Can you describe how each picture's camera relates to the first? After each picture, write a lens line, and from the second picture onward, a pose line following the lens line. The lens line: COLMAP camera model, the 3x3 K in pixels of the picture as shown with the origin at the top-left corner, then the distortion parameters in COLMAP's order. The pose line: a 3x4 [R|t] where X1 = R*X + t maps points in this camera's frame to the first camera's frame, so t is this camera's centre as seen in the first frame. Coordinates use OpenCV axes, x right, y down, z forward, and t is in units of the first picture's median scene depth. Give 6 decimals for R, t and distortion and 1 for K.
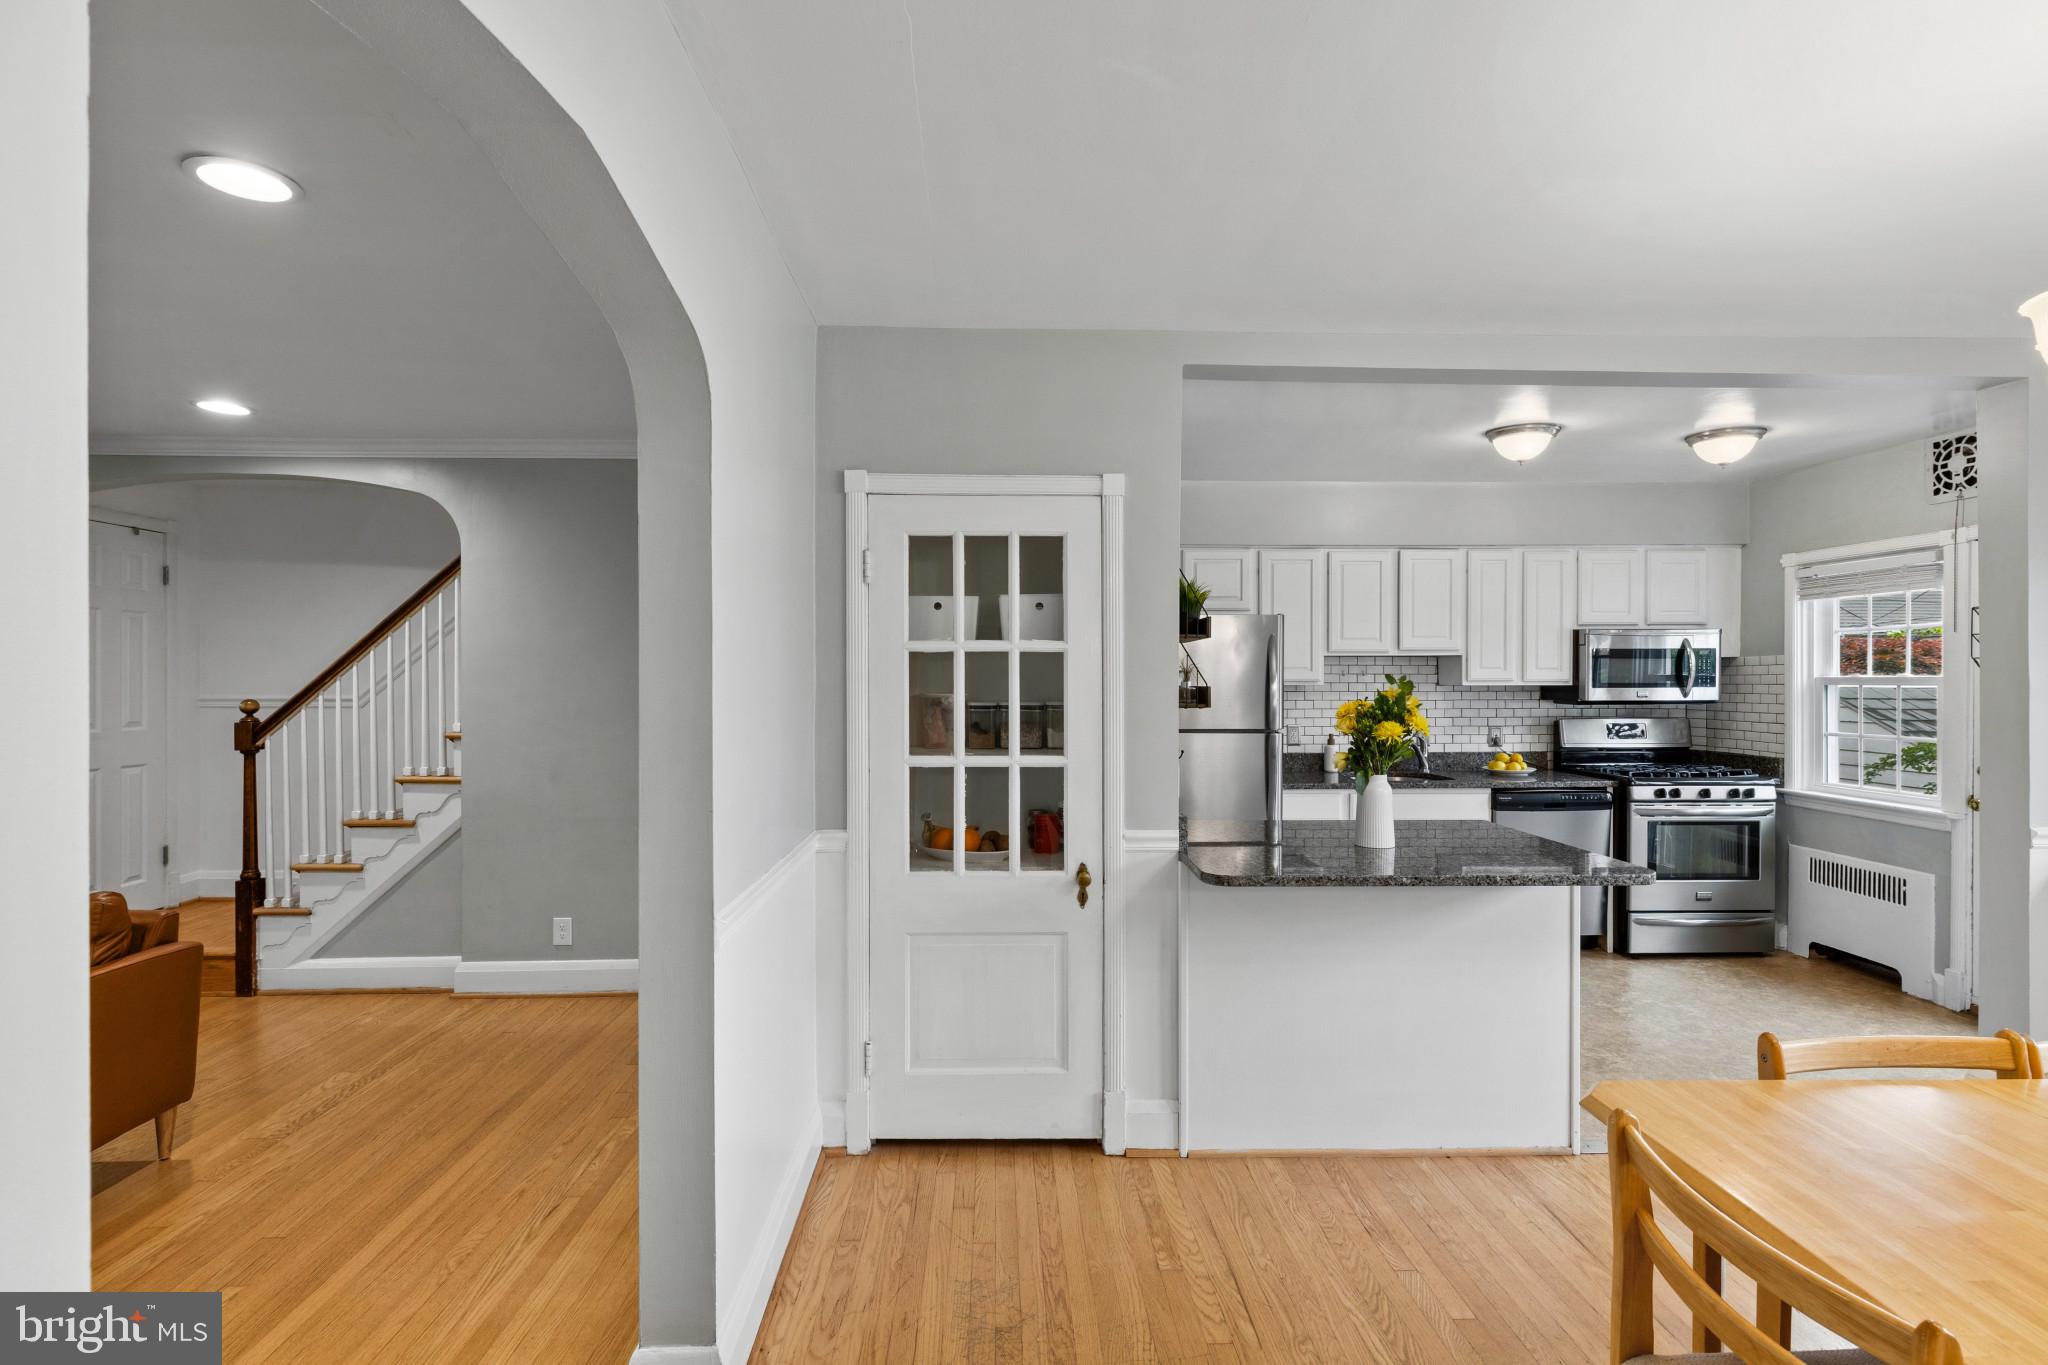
lens RADIAL K [[925.8, 0, 1029.2], [0, 925.8, 684.9], [0, 0, 1]] dist [0.004306, -0.000902]
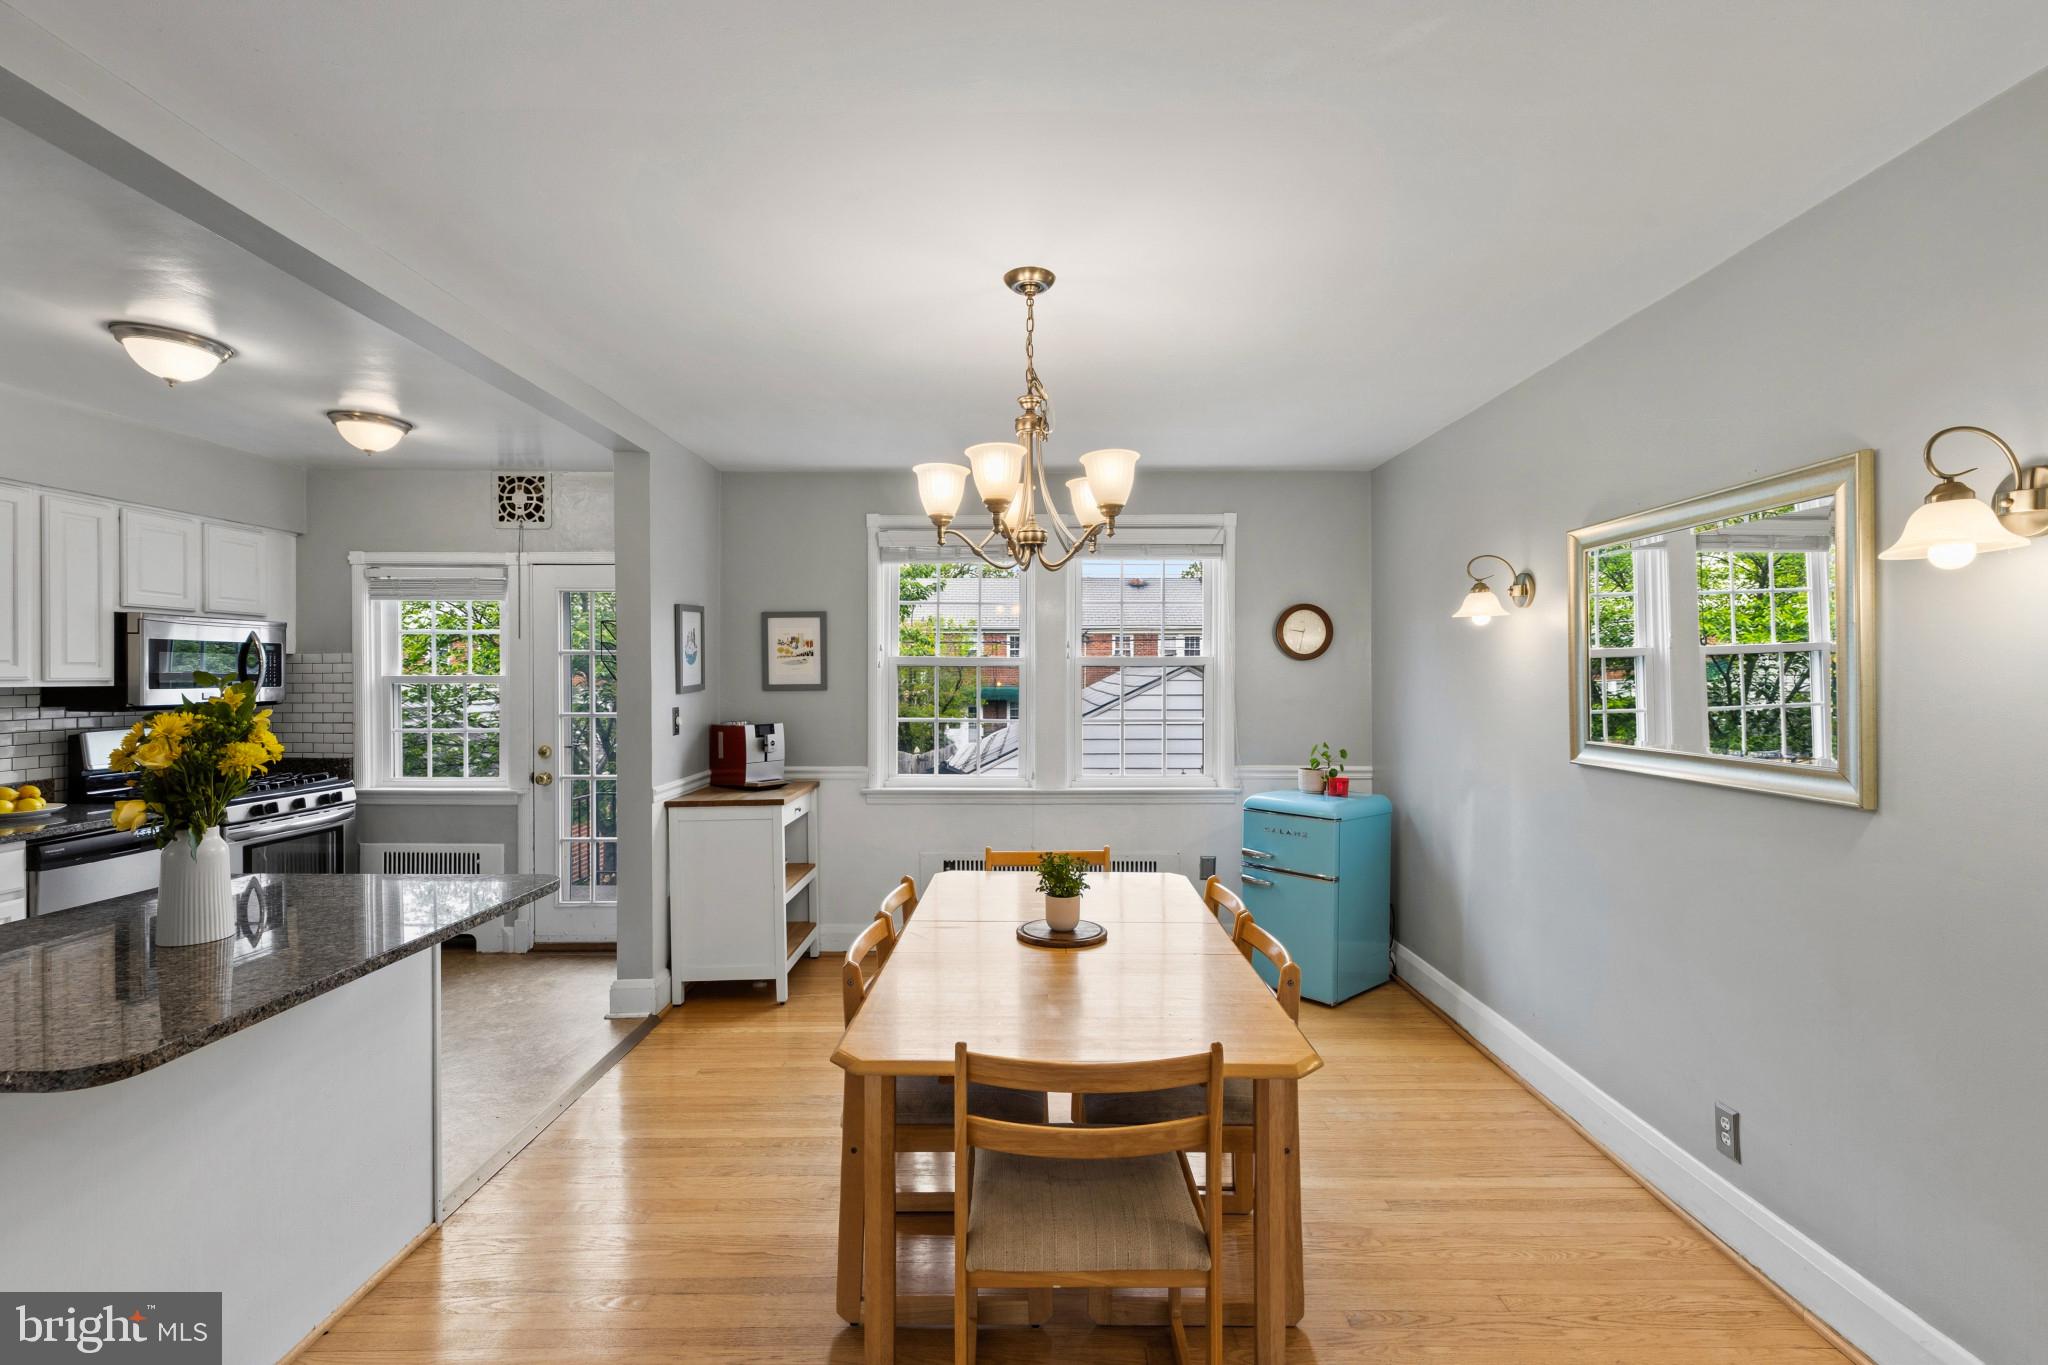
lens RADIAL K [[925.8, 0, 1035.8], [0, 925.8, 682.7], [0, 0, 1]] dist [0.004306, -0.000902]
pose [[0.031175, -0.006326, 0.999494, -0.175519], [0.006382, 0.999961, 0.006130, -0.002572], [-0.999494, 0.006188, 0.031214, 0.282258]]
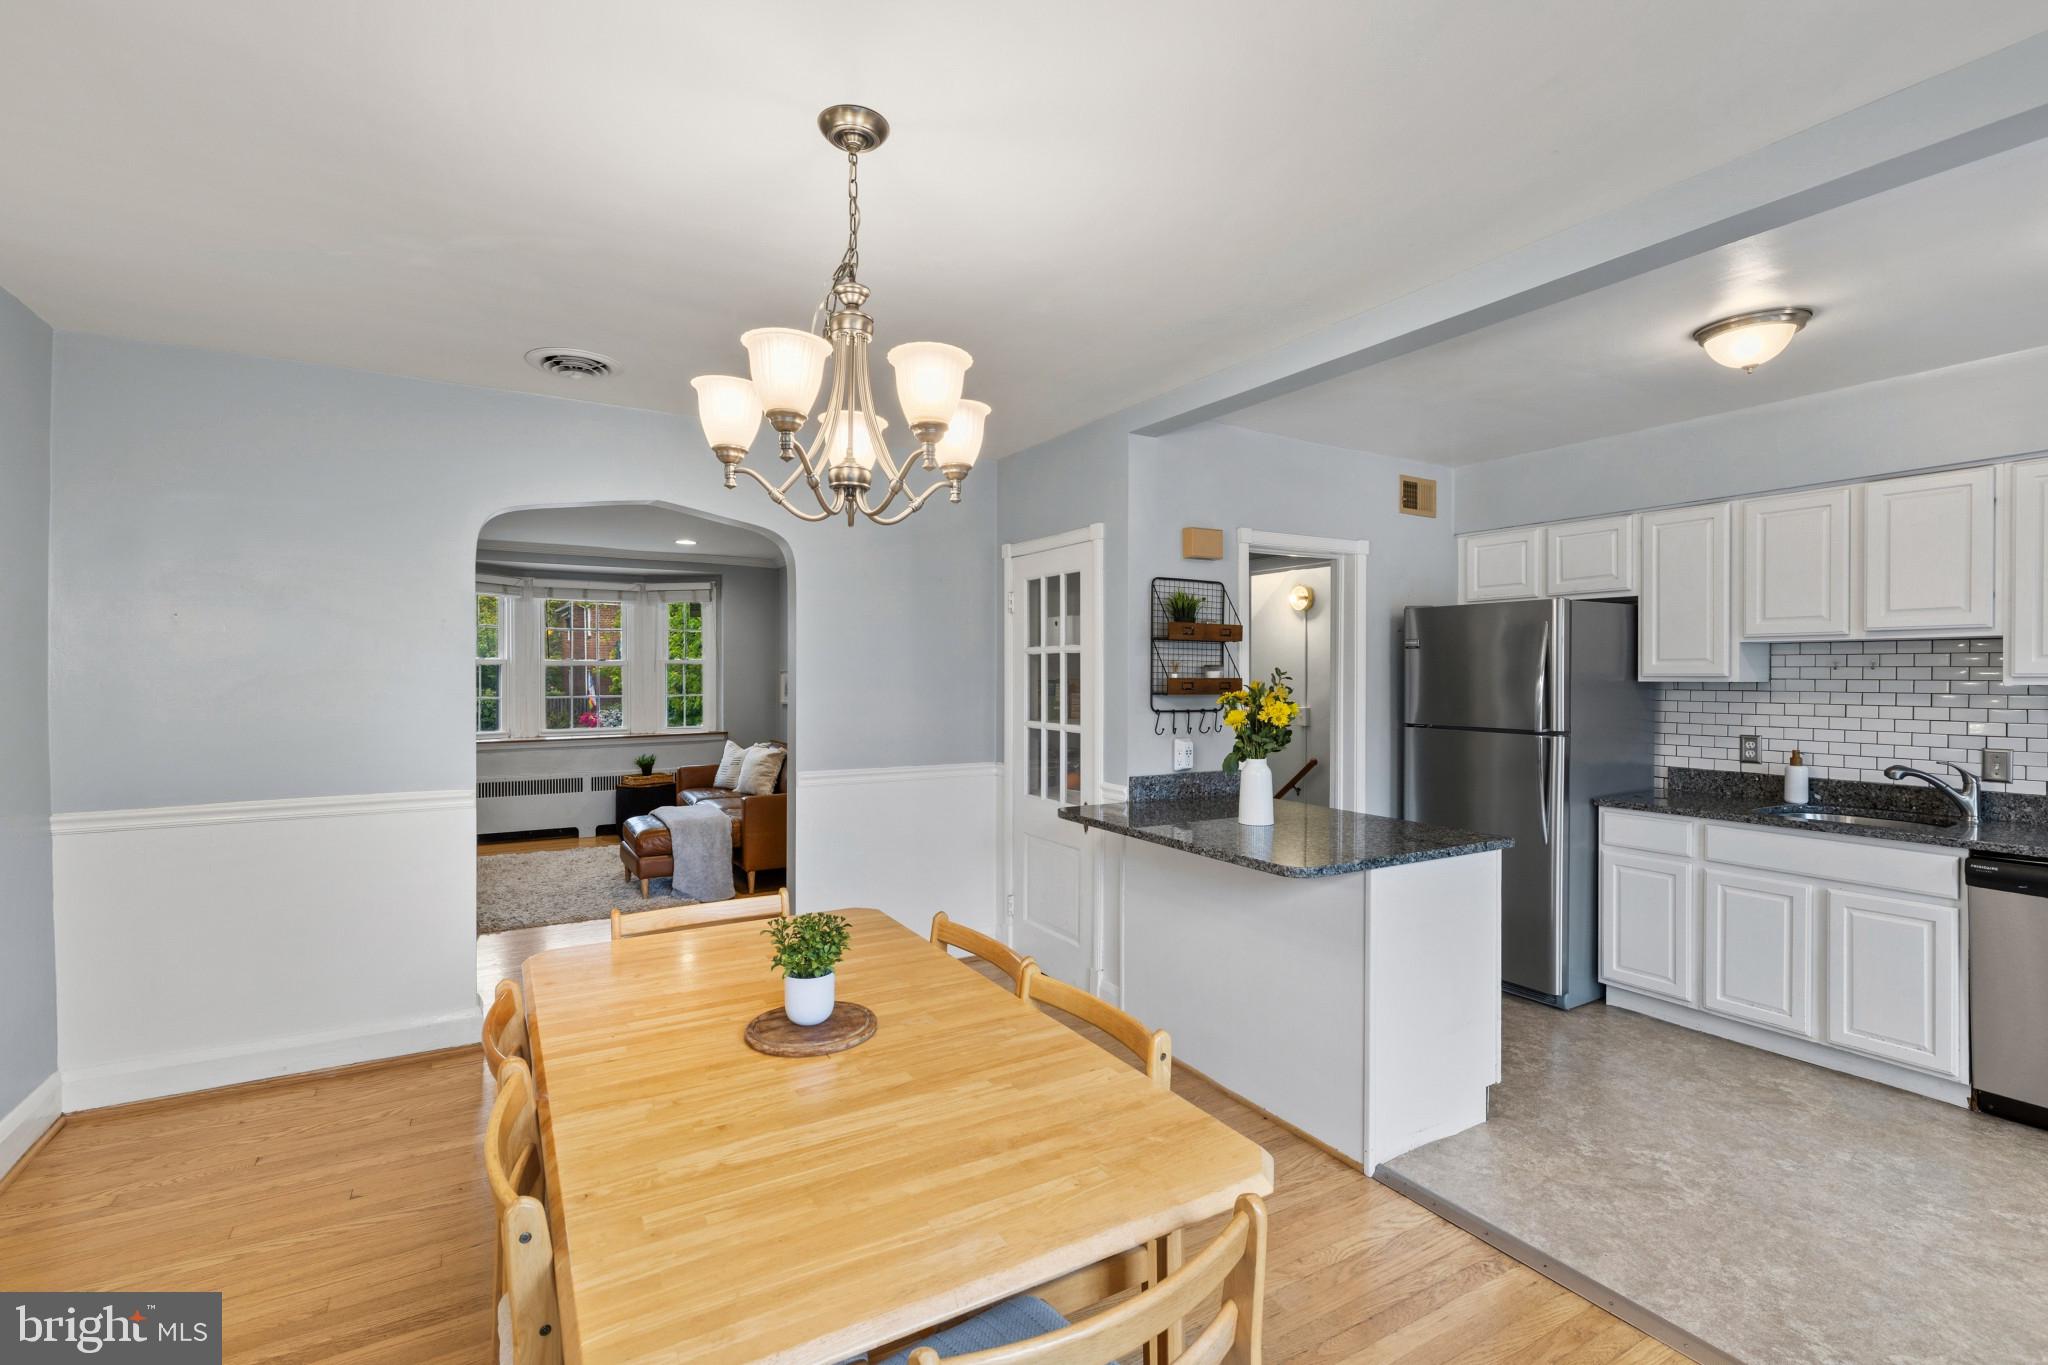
lens RADIAL K [[925.8, 0, 1030.1], [0, 925.8, 672.4], [0, 0, 1]] dist [0.004306, -0.000902]
pose [[0.482735, 0.000371, -0.875766, 0.852712], [-0.008894, 0.999950, -0.004479, 0.001337], [0.875721, 0.009952, 0.482715, 0.164456]]
